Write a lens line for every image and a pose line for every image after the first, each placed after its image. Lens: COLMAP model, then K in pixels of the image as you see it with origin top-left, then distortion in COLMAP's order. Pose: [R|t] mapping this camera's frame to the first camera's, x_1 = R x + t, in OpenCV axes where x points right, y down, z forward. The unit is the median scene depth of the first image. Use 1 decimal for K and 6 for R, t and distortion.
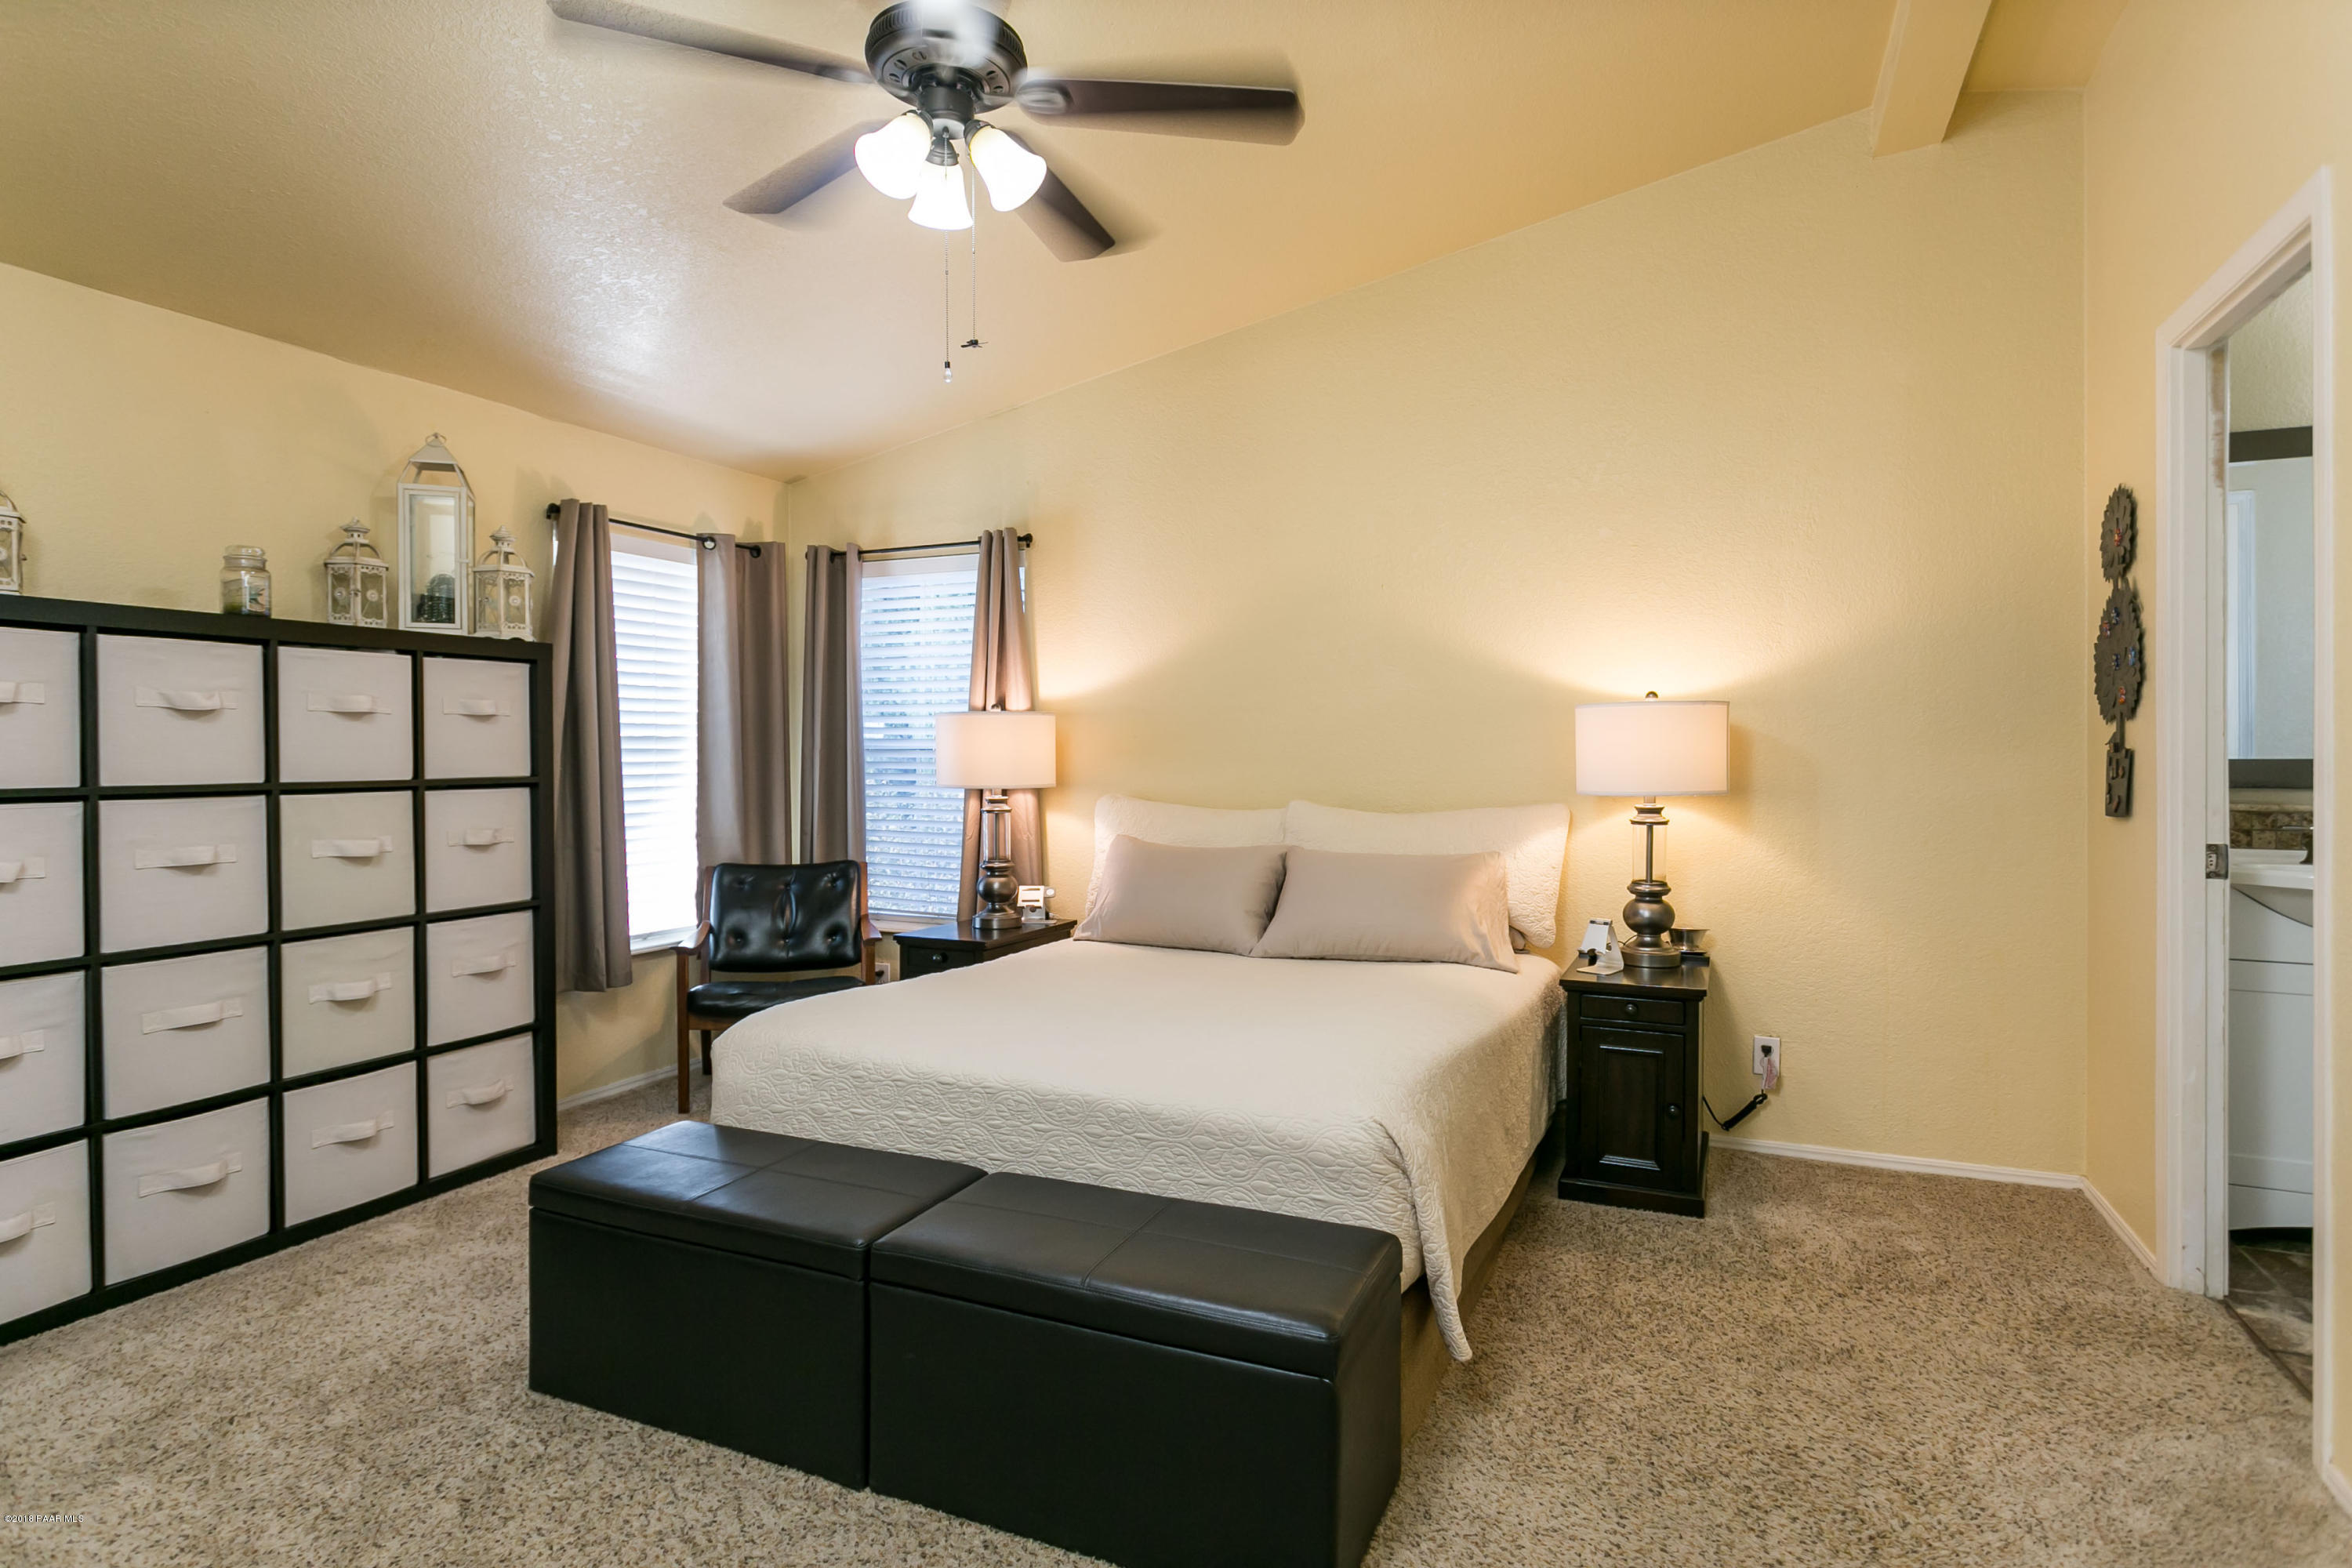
lens RADIAL K [[1223.1, 0, 1177.8], [0, 1223.1, 772.4], [0, 0, 1]] dist [-0.004396, 0.000743]
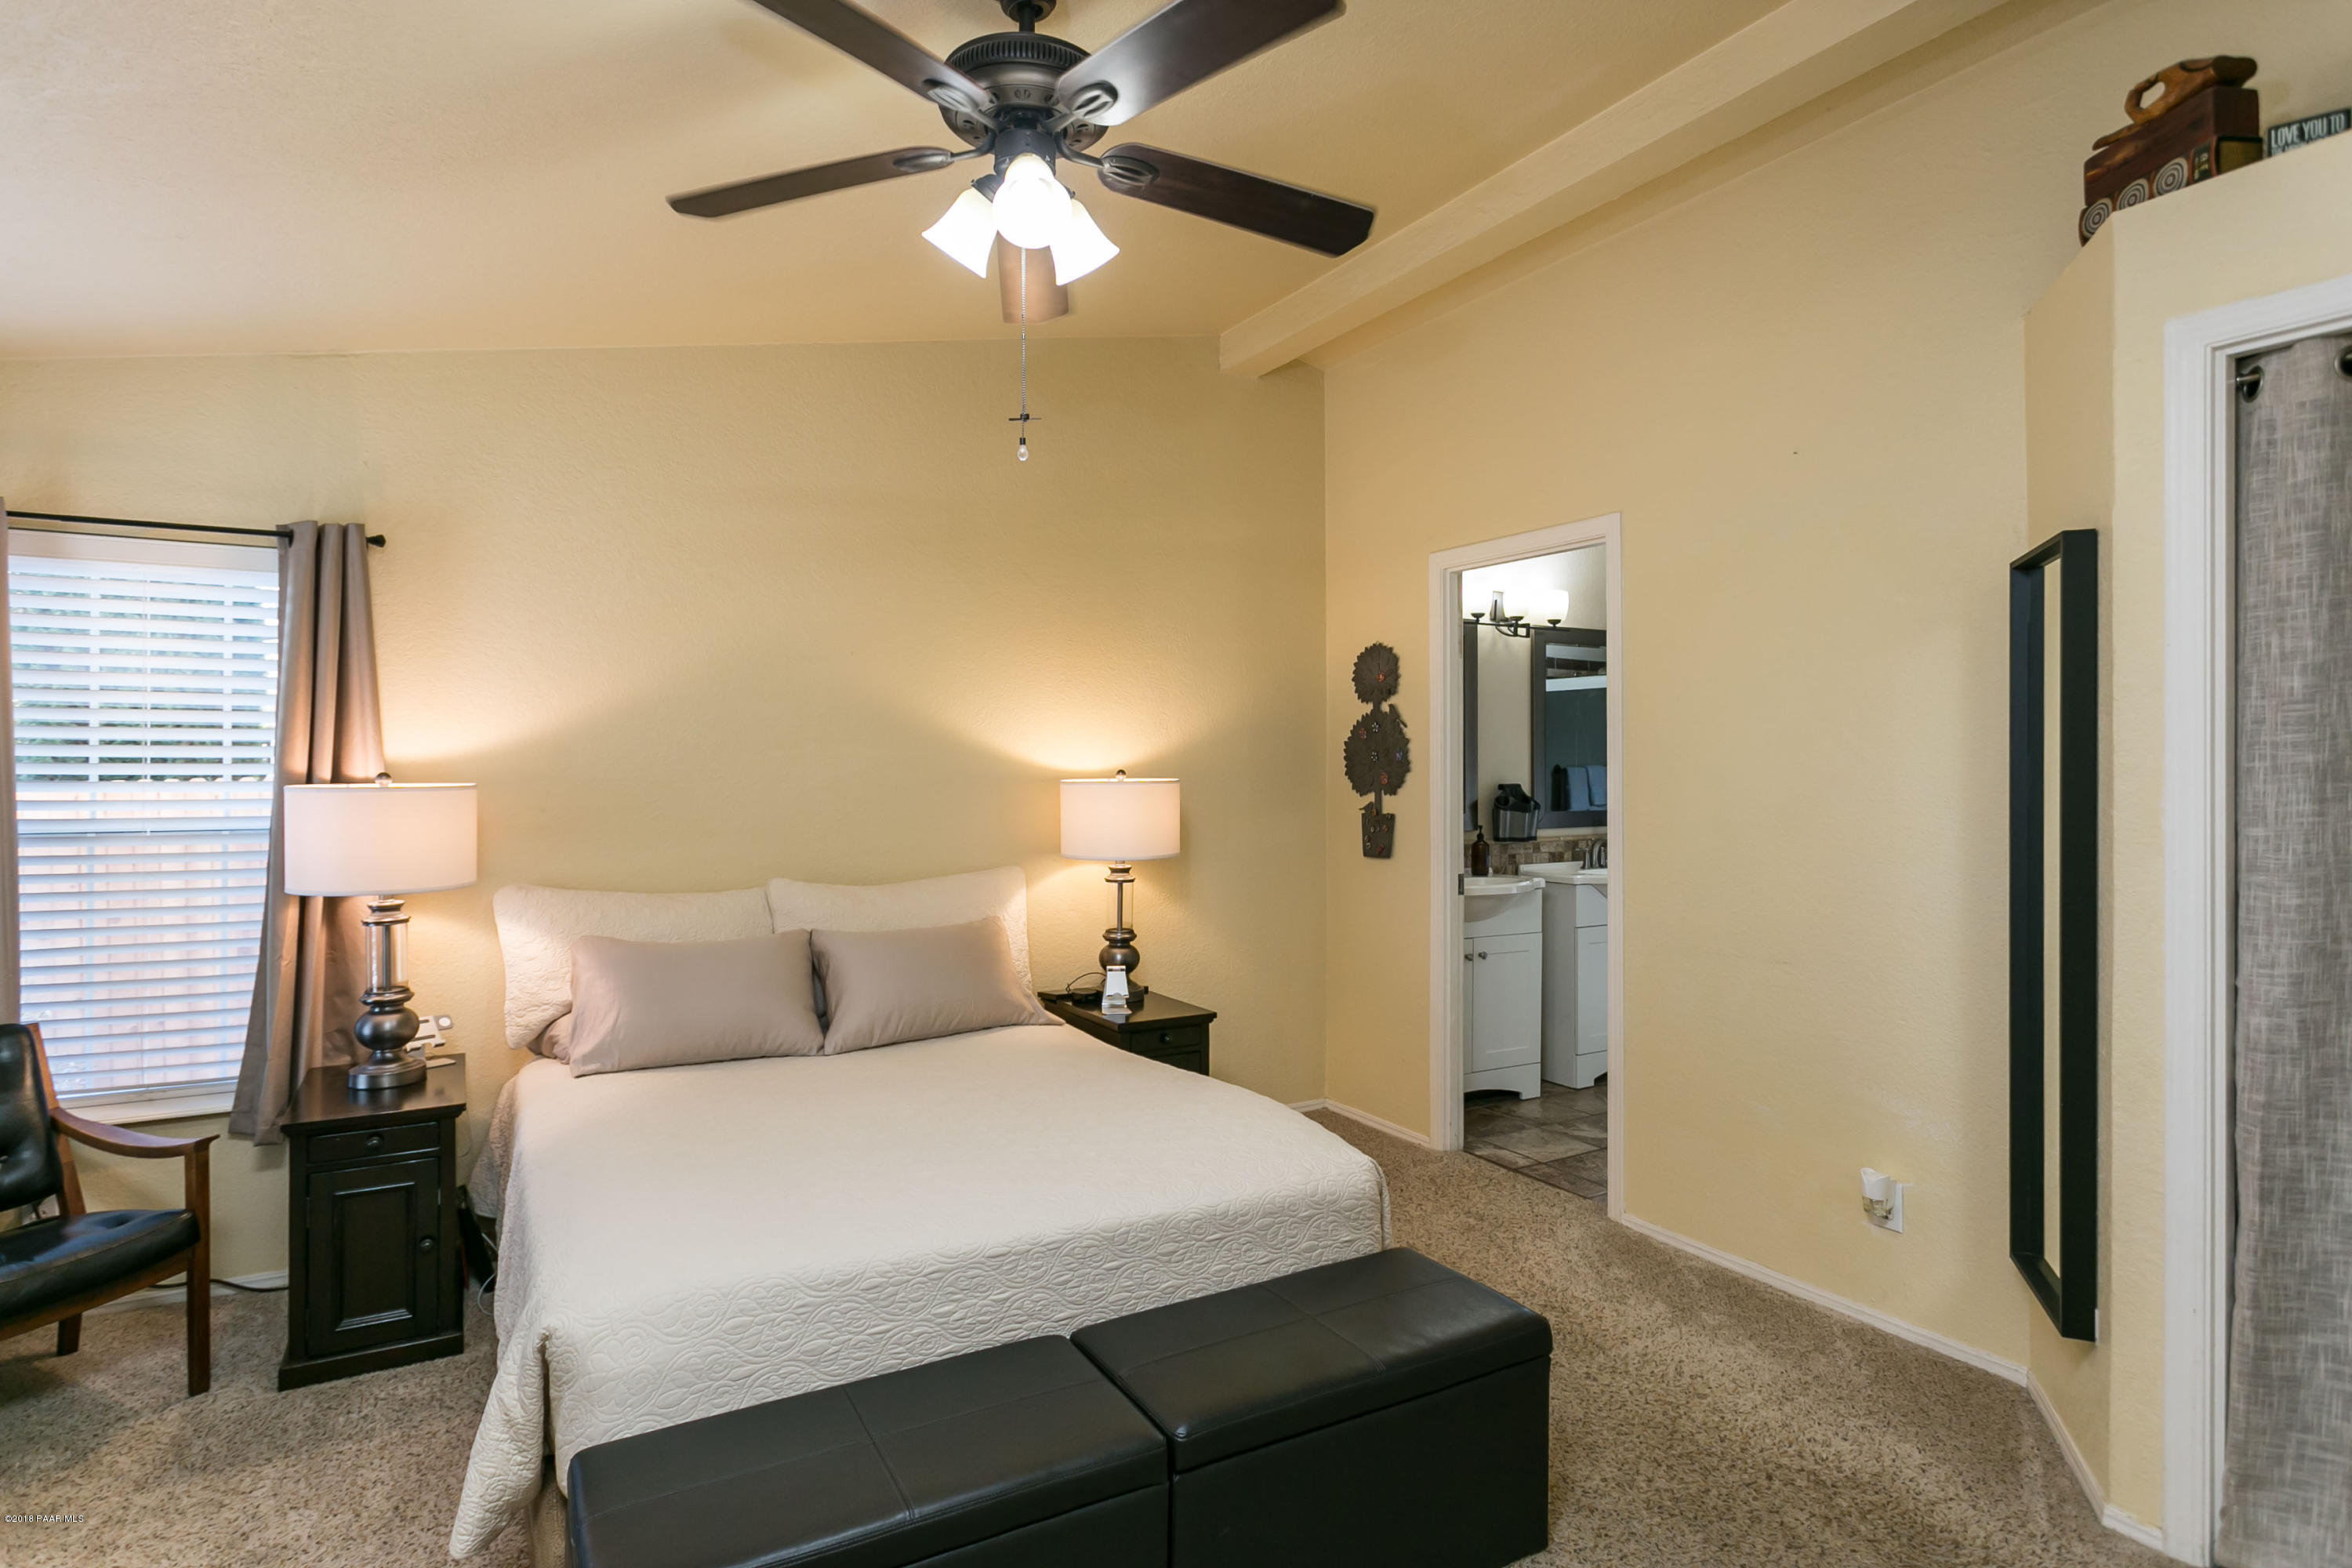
lens RADIAL K [[1207.9, 0, 1173.4], [0, 1207.9, 775.5], [0, 0, 1]] dist [-0.001601, 0.000697]
pose [[0.604185, -0.002743, 0.796840, -0.519029], [0.013102, 0.999893, -0.006492, -0.052374], [-0.796737, 0.014363, 0.604156, 0.243283]]
